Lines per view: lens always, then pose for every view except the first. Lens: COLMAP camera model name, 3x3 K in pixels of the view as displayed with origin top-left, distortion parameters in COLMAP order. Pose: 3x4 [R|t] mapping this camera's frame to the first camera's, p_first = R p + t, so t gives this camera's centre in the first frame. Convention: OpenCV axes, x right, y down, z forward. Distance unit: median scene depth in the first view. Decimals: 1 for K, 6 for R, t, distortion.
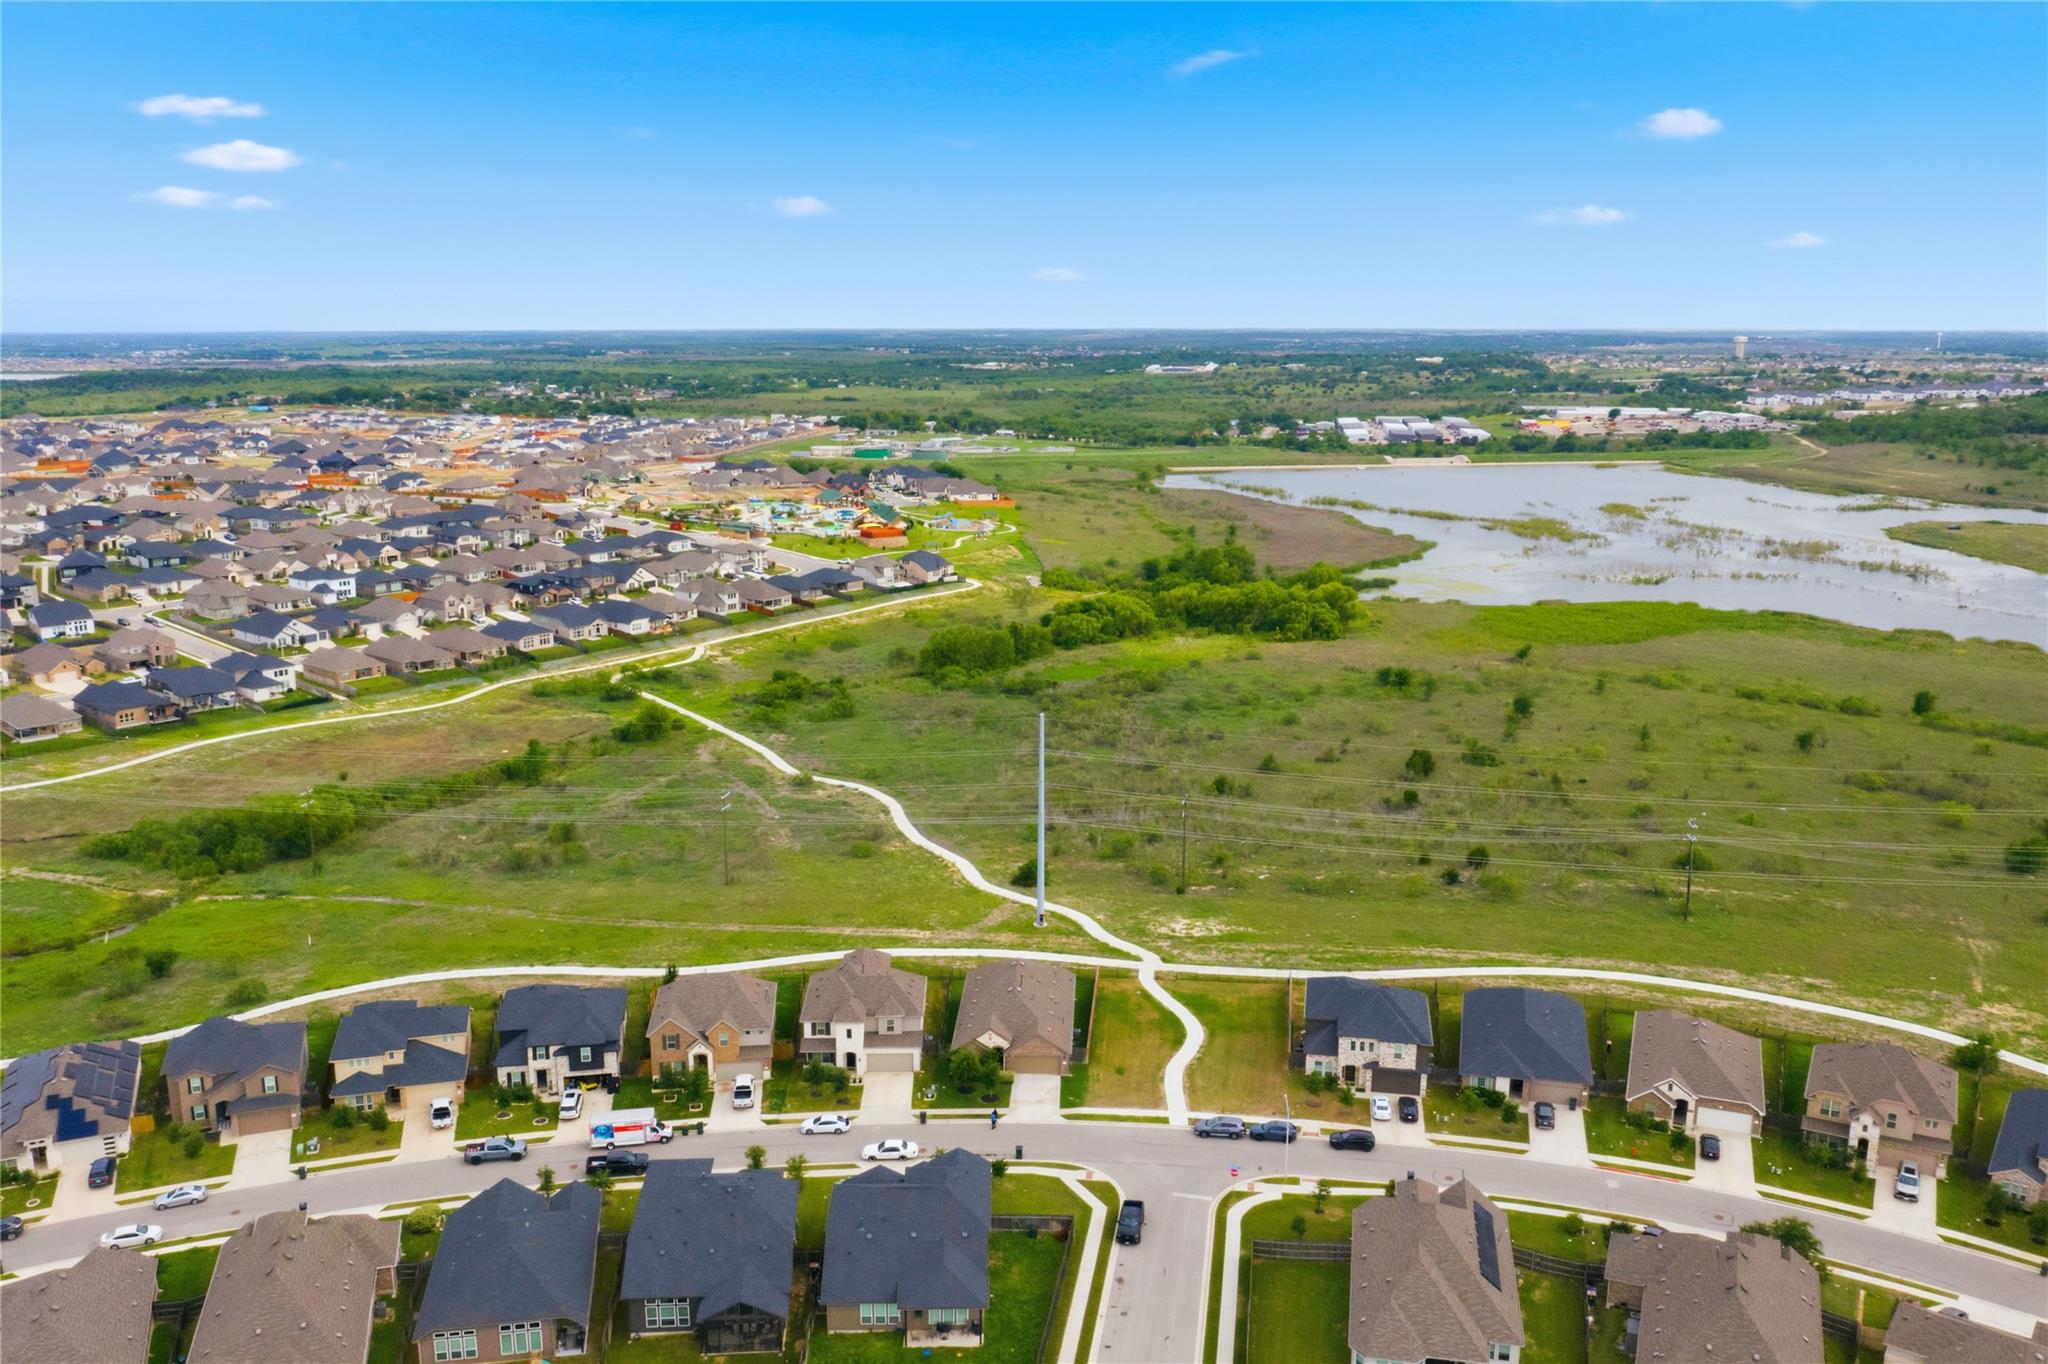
lens RADIAL K [[1636.1, 0, 1013.8], [0, 1636.1, 679.4], [0, 0, 1]] dist [-0.026756, 0.003926]
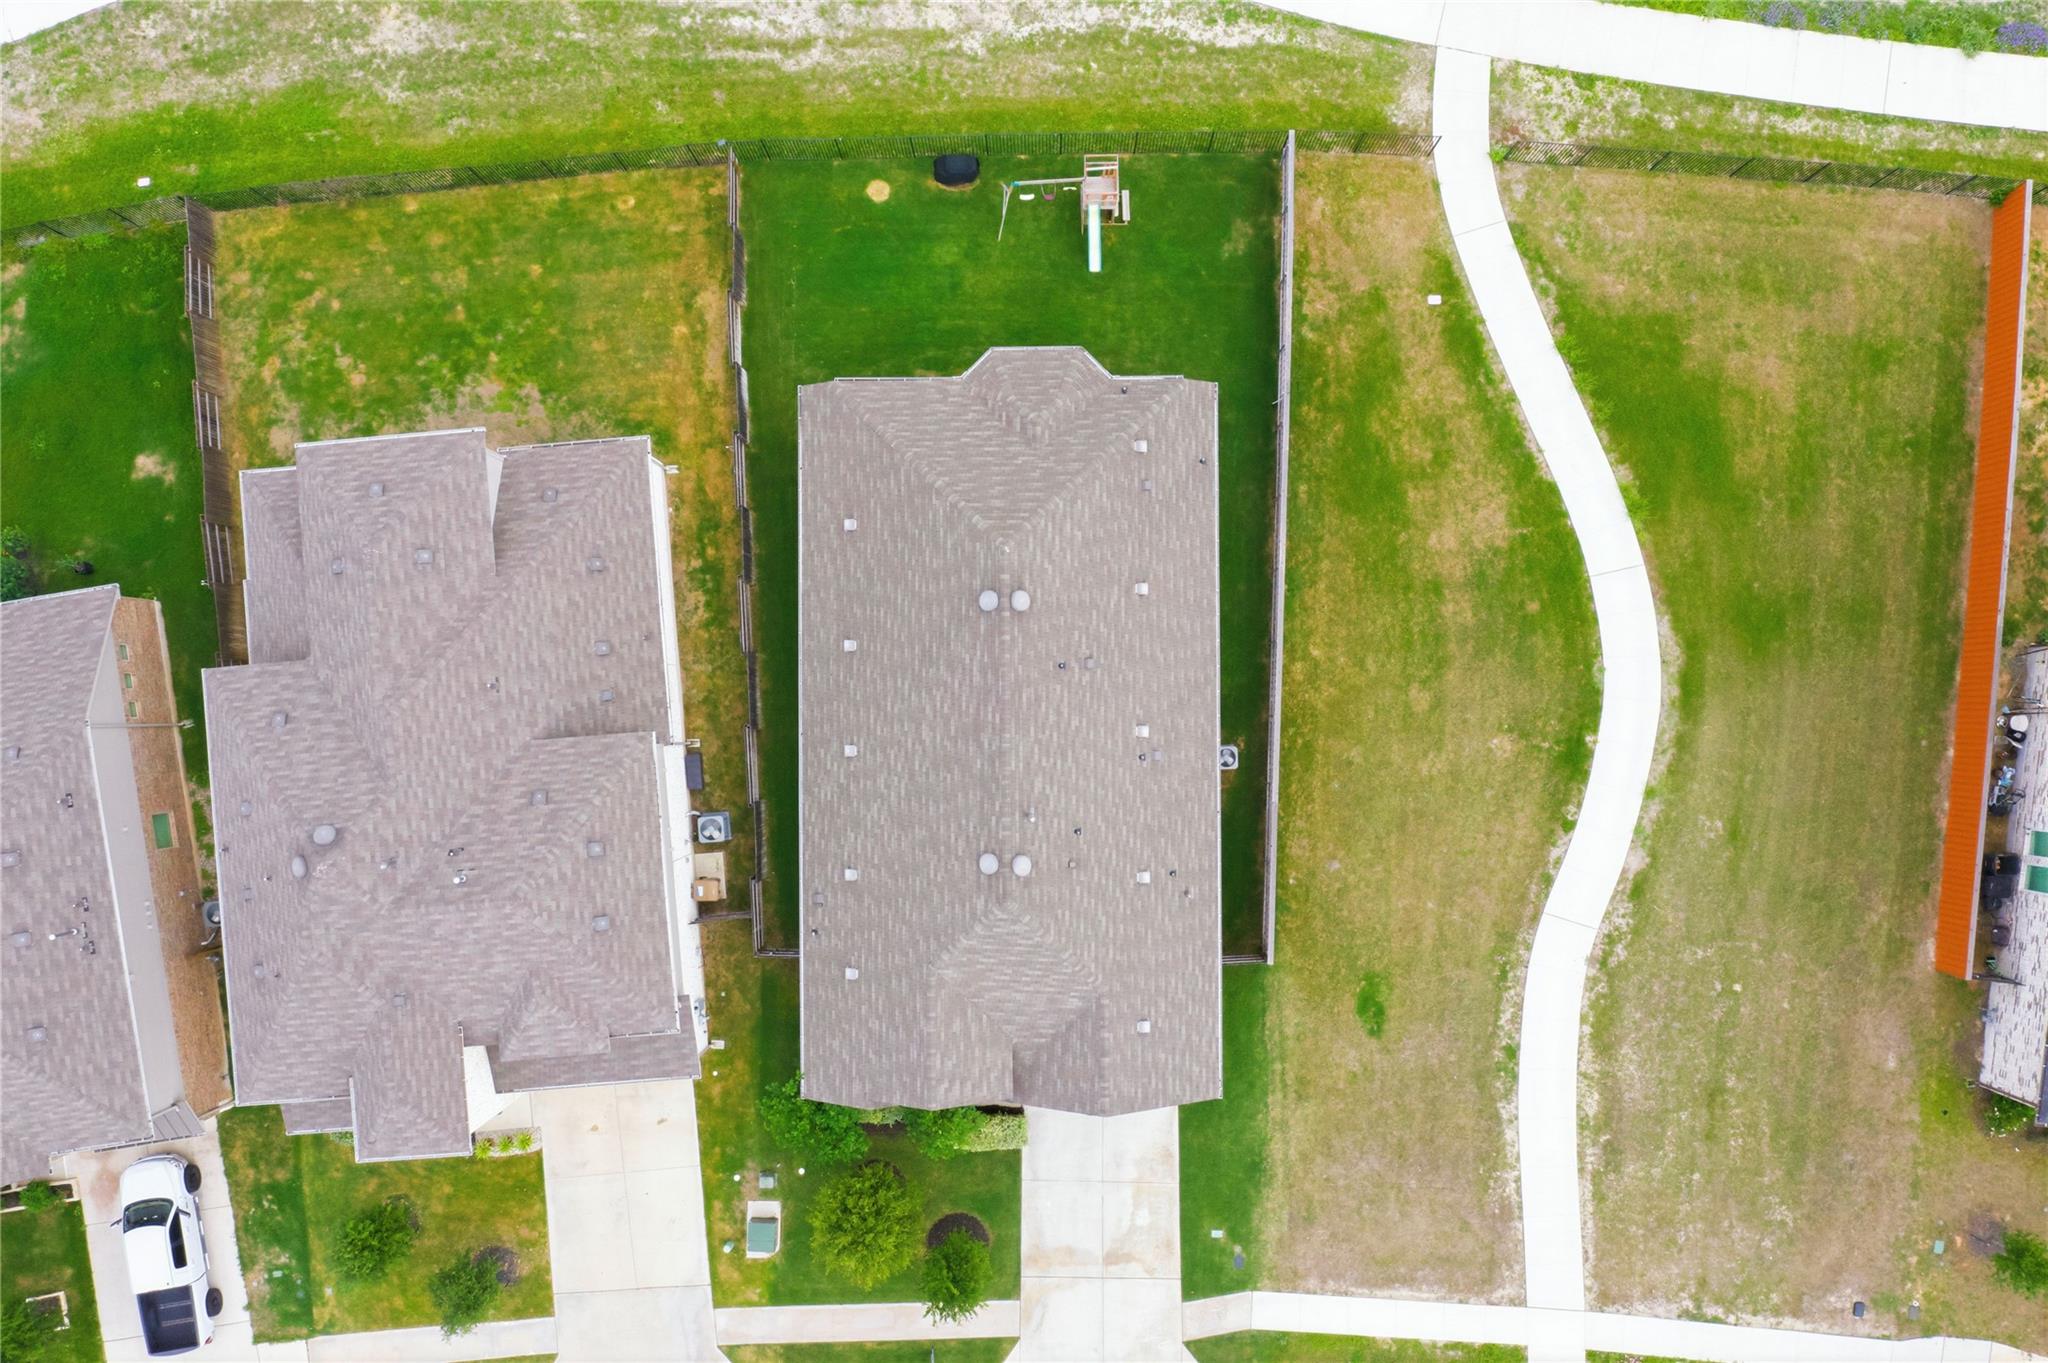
lens RADIAL K [[1636.1, 0, 1026.0], [0, 1636.1, 683.4], [0, 0, 1]] dist [-0.026756, 0.003926]
pose [[0.998162, -0.060197, -0.006970, 0.002646], [0.020976, 0.235306, 0.971695, -0.028078], [-0.056853, -0.970055, 0.236136, 0.399662]]
